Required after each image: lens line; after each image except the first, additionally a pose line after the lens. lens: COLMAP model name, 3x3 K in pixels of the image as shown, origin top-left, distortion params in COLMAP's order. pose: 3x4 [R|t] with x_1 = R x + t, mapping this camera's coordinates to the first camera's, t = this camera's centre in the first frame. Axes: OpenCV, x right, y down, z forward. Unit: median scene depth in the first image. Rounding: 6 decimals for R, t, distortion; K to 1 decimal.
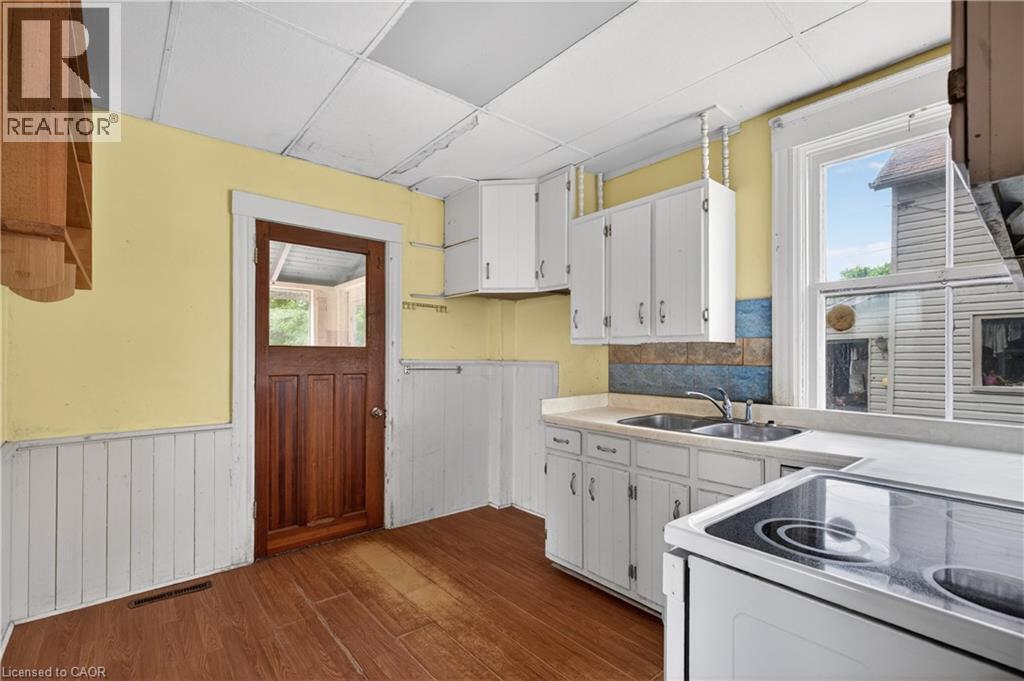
lens RADIAL K [[452.1, 0, 509.5], [0, 452.1, 356.7], [0, 0, 1]] dist [0.000533, -0.000289]
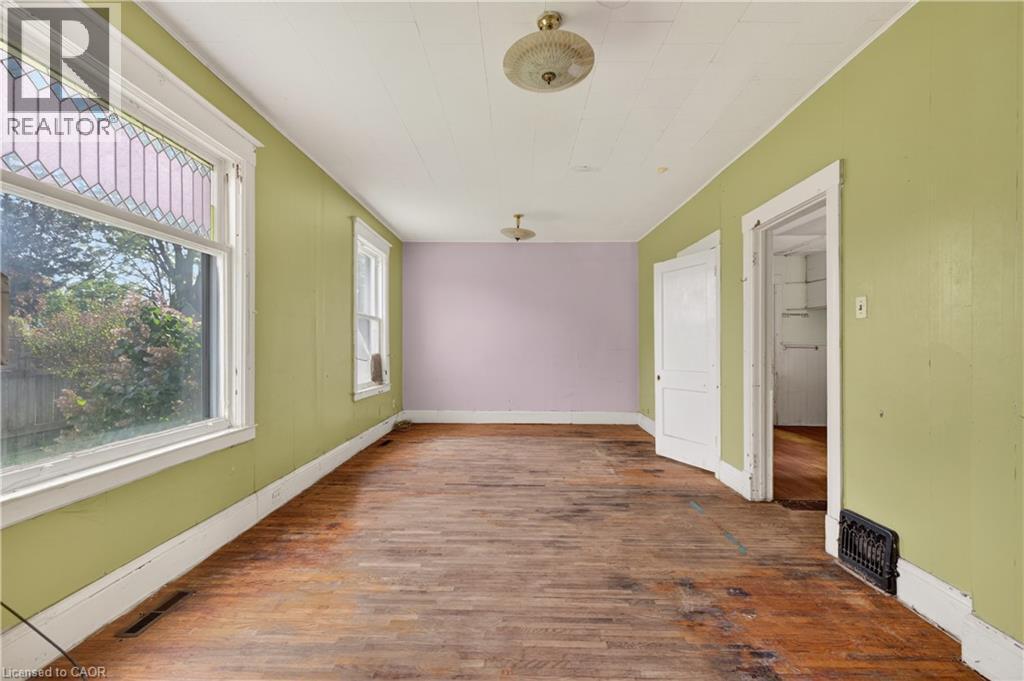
lens RADIAL K [[452.1, 0, 509.9], [0, 452.1, 344.1], [0, 0, 1]] dist [0.000533, -0.000289]
pose [[0.751804, -0.006350, -0.659356, 0.166333], [0.004344, 0.999980, -0.004677, 0.016205], [0.659372, 0.000652, 0.751816, -1.228264]]
